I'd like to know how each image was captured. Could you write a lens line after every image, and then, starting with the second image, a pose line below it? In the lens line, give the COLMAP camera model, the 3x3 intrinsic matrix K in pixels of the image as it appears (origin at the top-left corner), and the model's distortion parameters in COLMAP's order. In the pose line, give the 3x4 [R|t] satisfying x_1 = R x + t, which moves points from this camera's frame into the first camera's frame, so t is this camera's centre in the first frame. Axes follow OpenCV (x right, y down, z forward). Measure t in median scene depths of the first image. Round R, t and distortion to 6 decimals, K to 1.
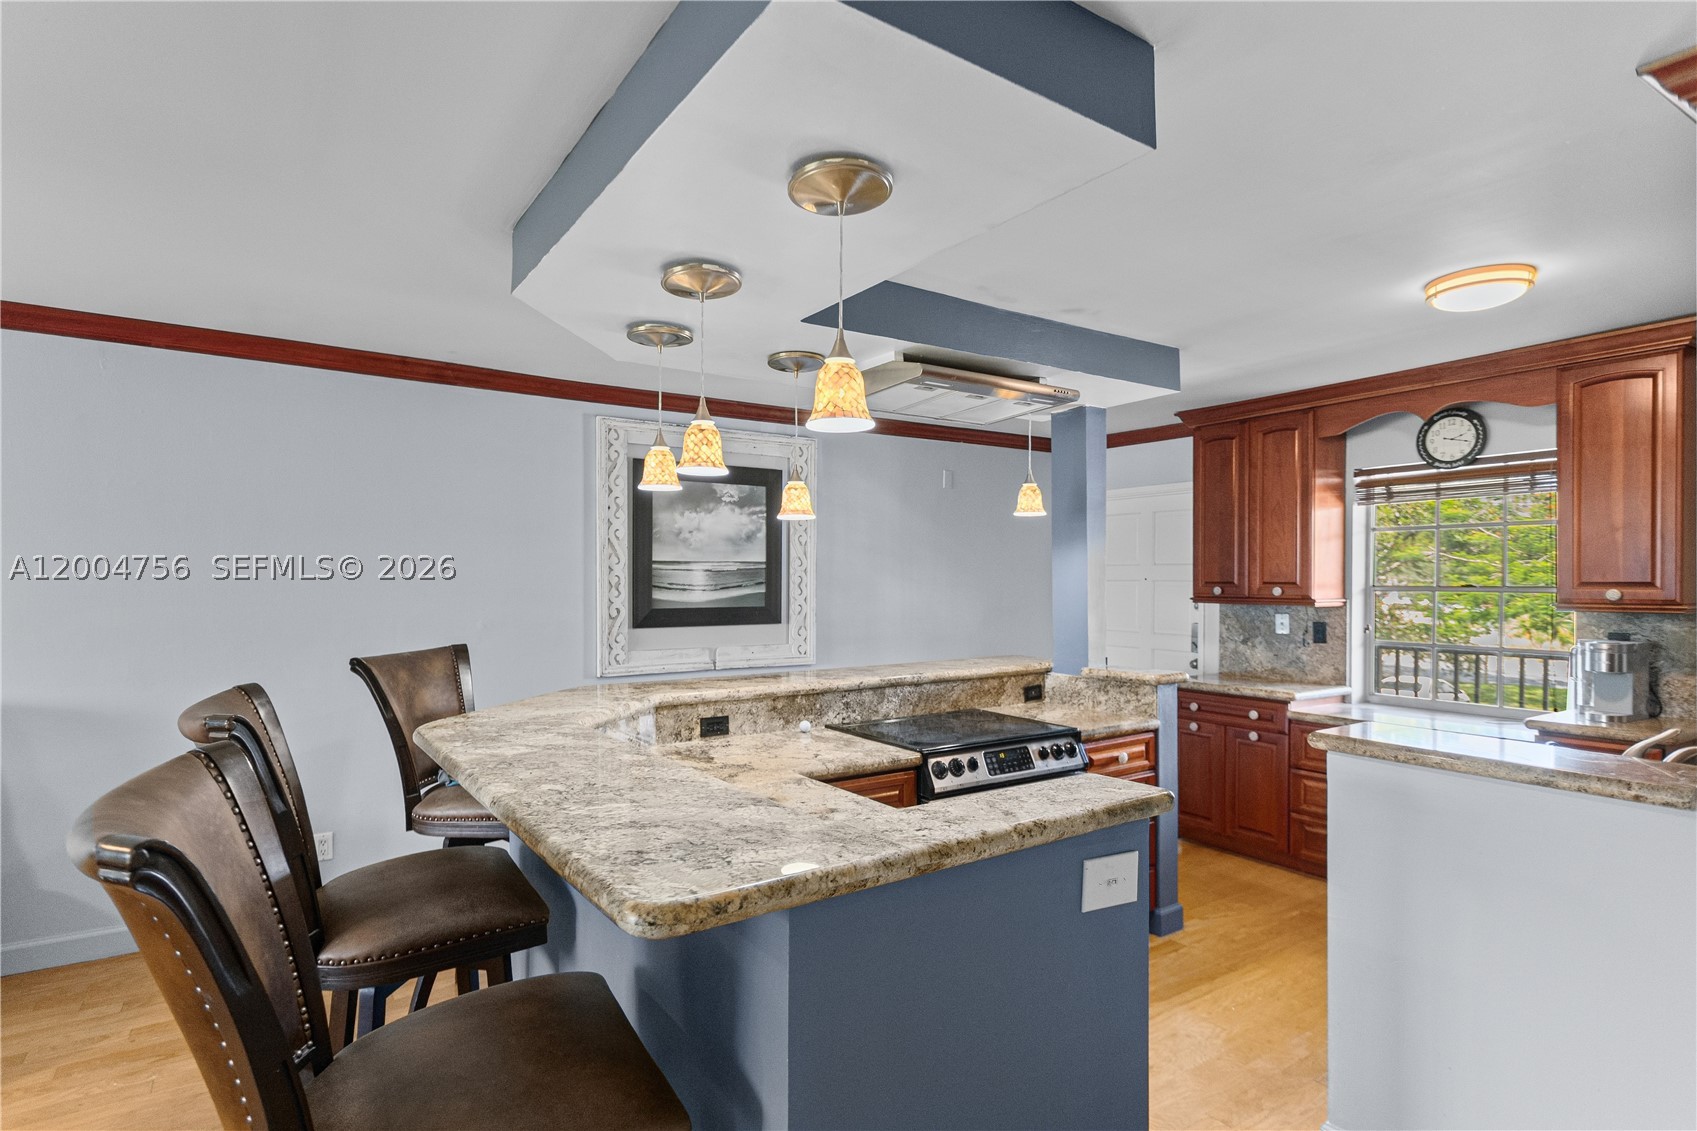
lens RADIAL K [[853.0, 0, 852.7], [0, 853.0, 572.1], [0, 0, 1]] dist [-0.000350, 0.003618]
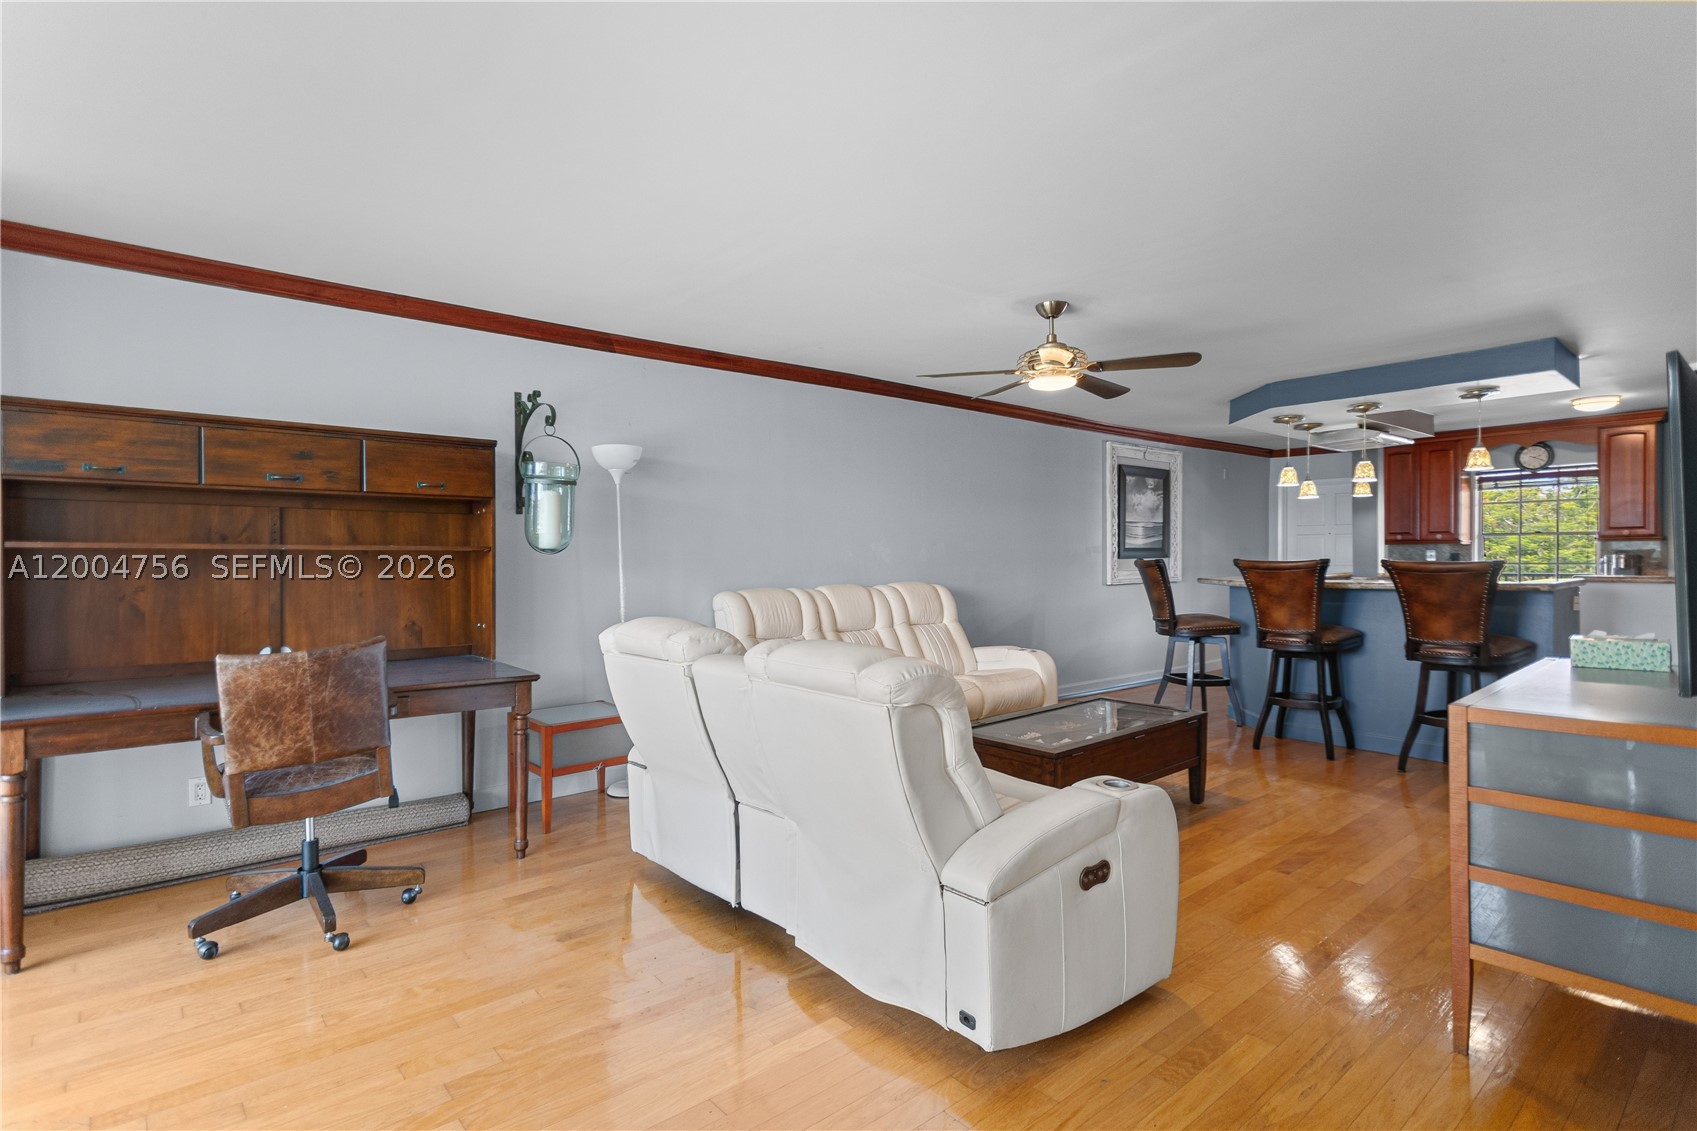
lens RADIAL K [[853.0, 0, 851.2], [0, 853.0, 564.4], [0, 0, 1]] dist [-0.000350, 0.003618]
pose [[0.993428, -0.008726, 0.114129, -1.020135], [0.006861, 0.999837, 0.016718, 0.044139], [-0.114256, -0.015825, 0.993325, -0.727378]]
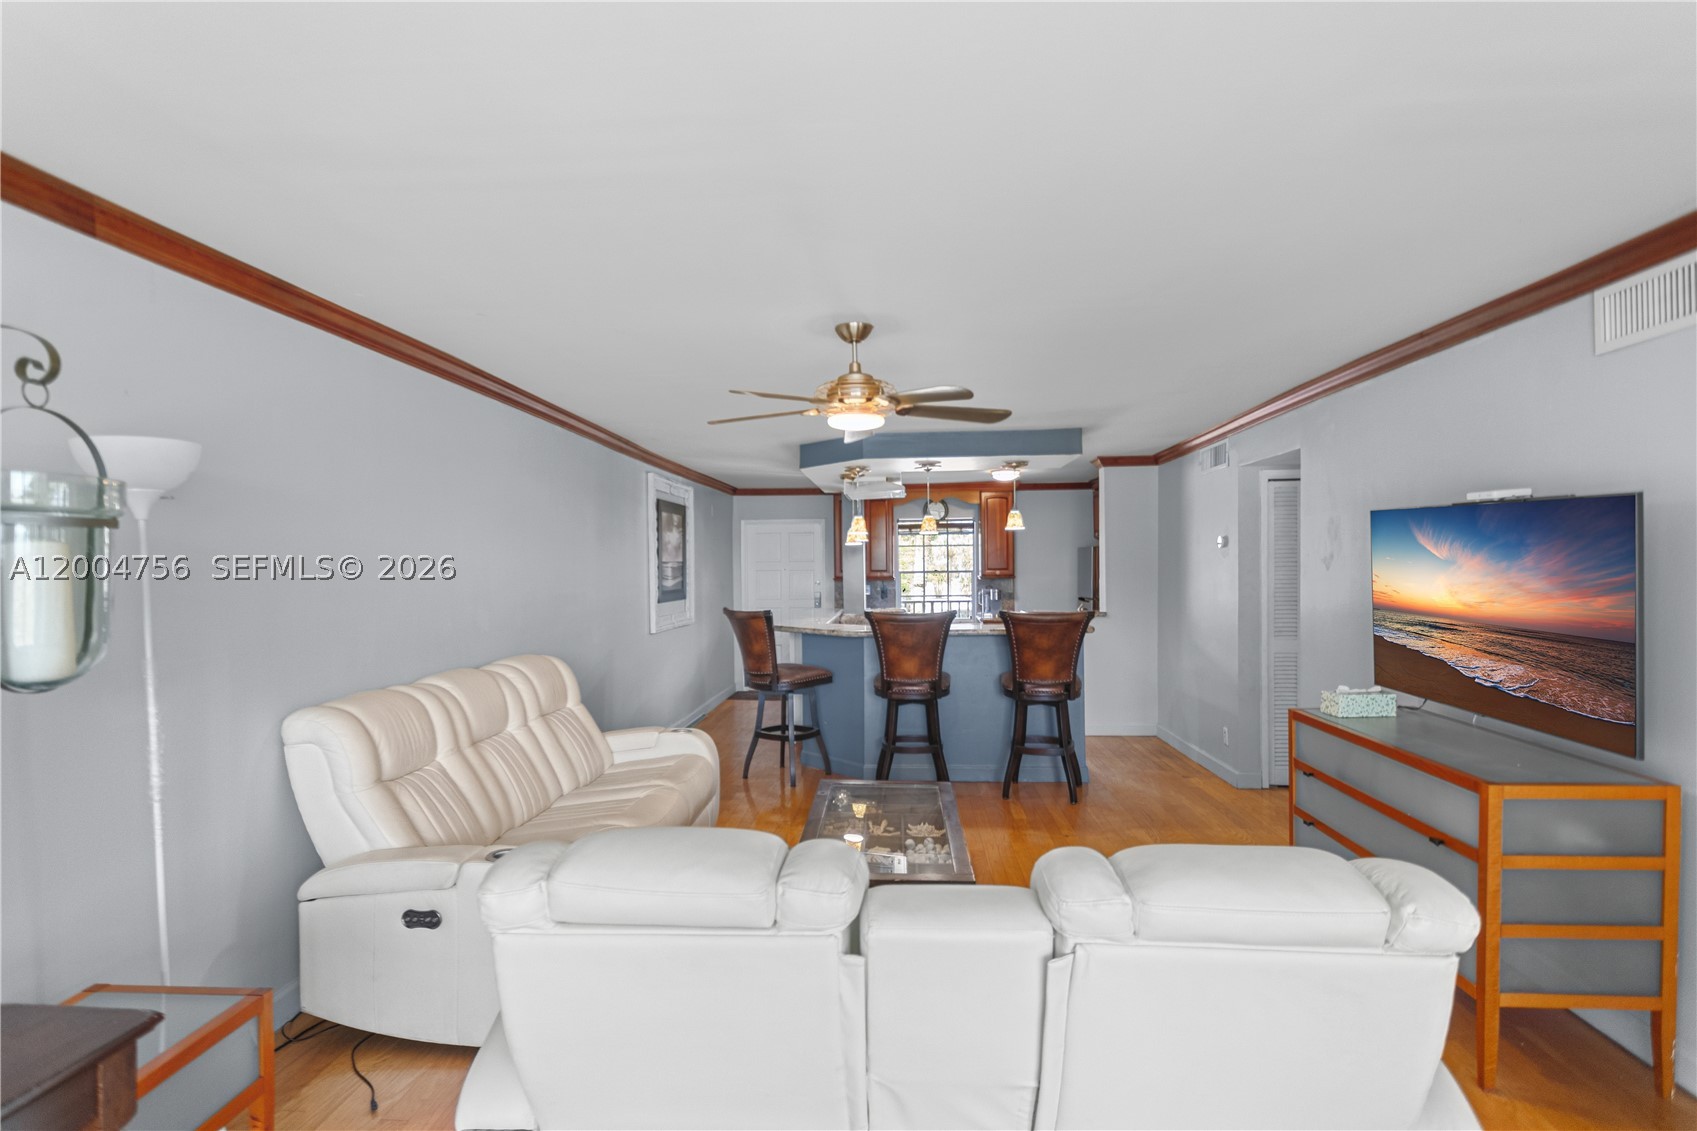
lens RADIAL K [[853.0, 0, 826.6], [0, 853.0, 582.0], [0, 0, 1]] dist [-0.000350, 0.003618]
pose [[0.625548, -0.022969, 0.779847, -1.326862], [0.005787, 0.999676, 0.024802, -0.013621], [-0.780164, -0.011002, 0.625478, -0.269216]]
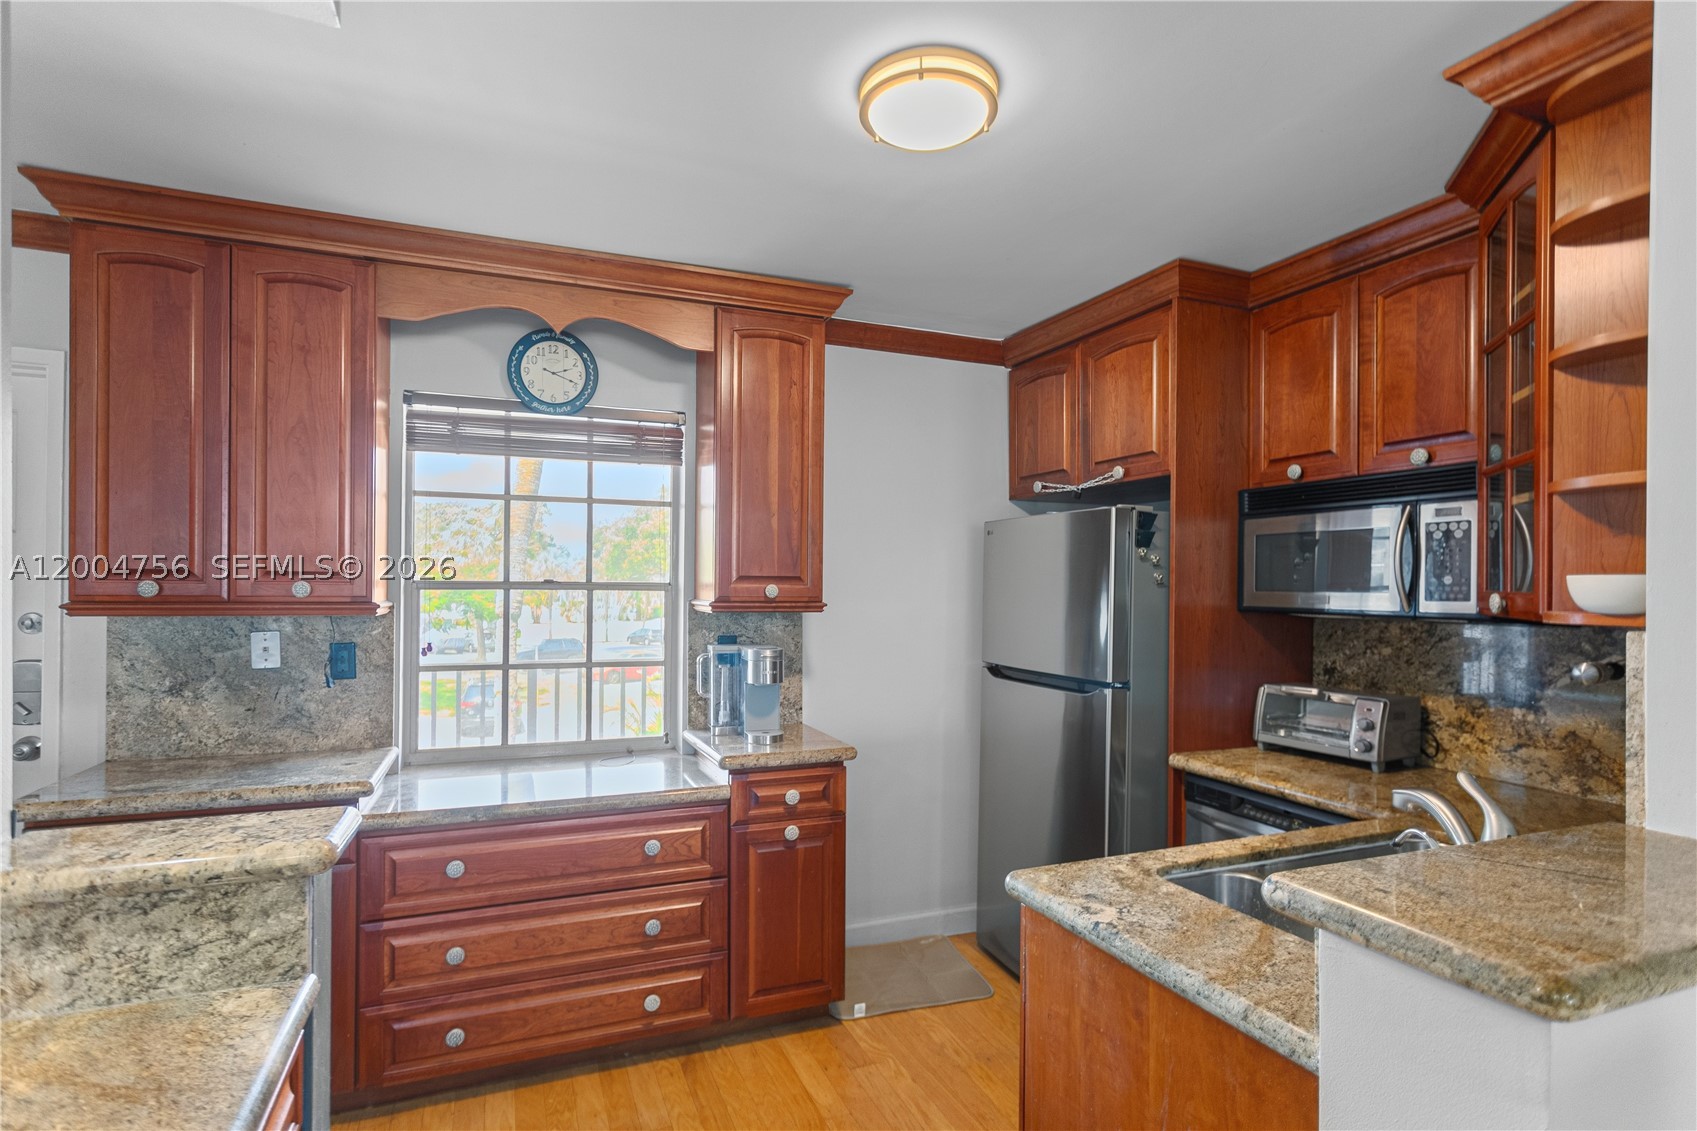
lens RADIAL K [[853.0, 0, 827.9], [0, 853.0, 585.8], [0, 0, 1]] dist [-0.000350, 0.003618]
pose [[0.219969, -0.000508, 0.975507, 0.060799], [-0.017660, 0.999834, 0.004503, 0.012536], [-0.975347, -0.018218, 0.219924, 0.586776]]
